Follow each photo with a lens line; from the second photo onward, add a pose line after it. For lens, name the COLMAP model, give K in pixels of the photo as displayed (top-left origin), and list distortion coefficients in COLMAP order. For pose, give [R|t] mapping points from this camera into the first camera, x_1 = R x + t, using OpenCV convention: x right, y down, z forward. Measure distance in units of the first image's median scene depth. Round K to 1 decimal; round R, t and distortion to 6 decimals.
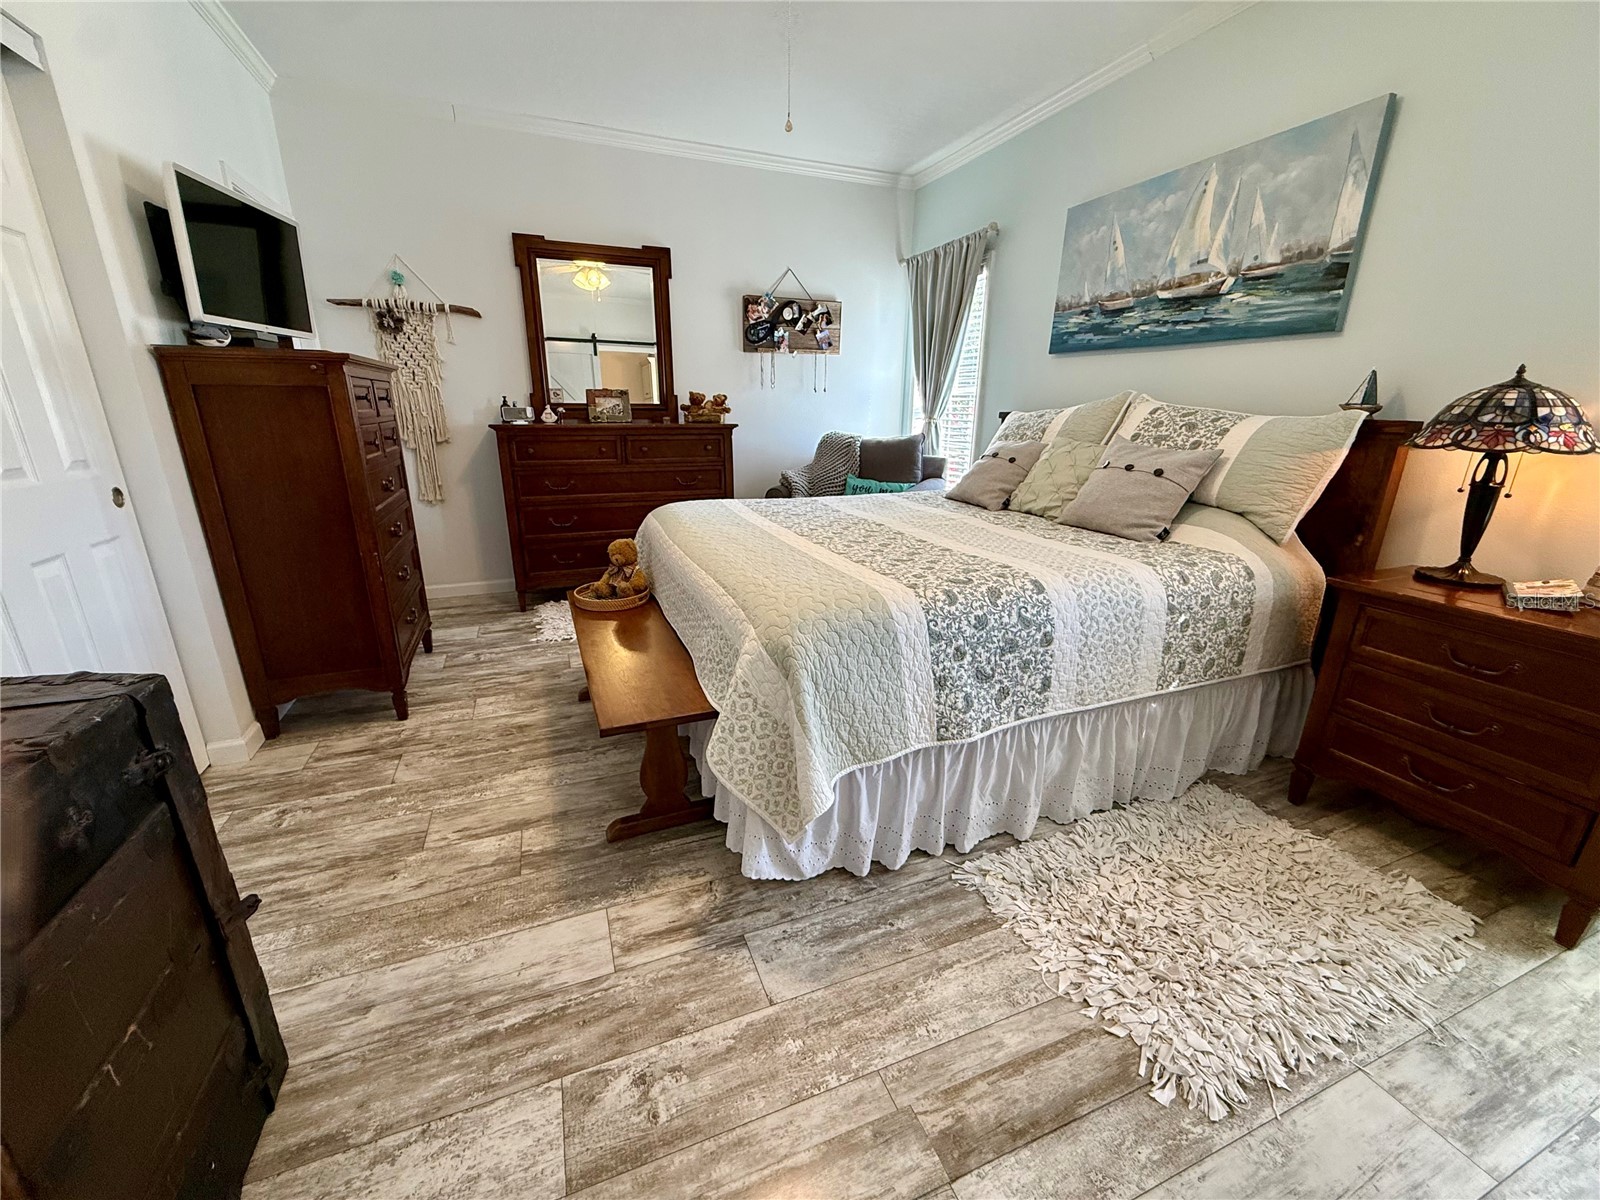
lens RADIAL K [[636.1, 0, 799.2], [0, 636.1, 604.1], [0, 0, 1]] dist [-0.002743, 0.000732]
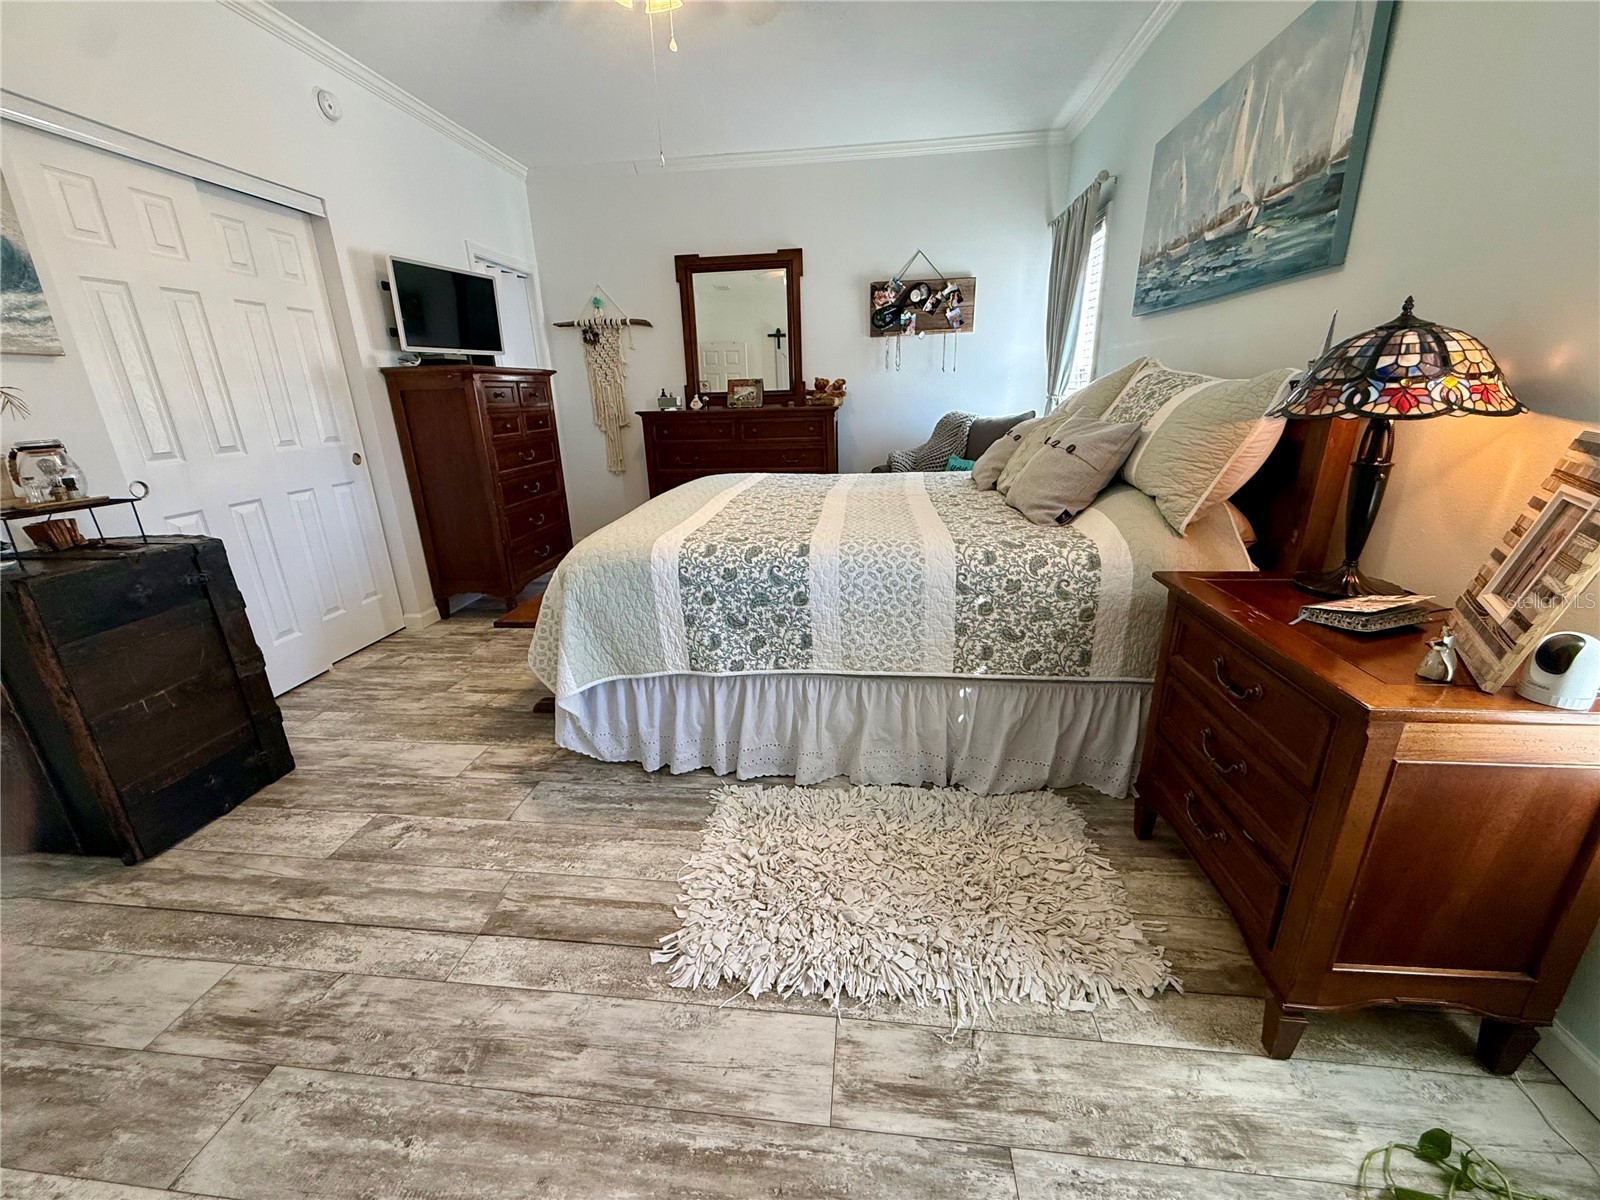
lens RADIAL K [[636.1, 0, 793.6], [0, 636.1, 603.9], [0, 0, 1]] dist [-0.002743, 0.000732]
pose [[0.880884, 0.116783, -0.458699, 0.671018], [-0.106700, 0.993135, 0.047942, 0.010286], [0.461149, 0.006712, 0.887298, 0.021282]]
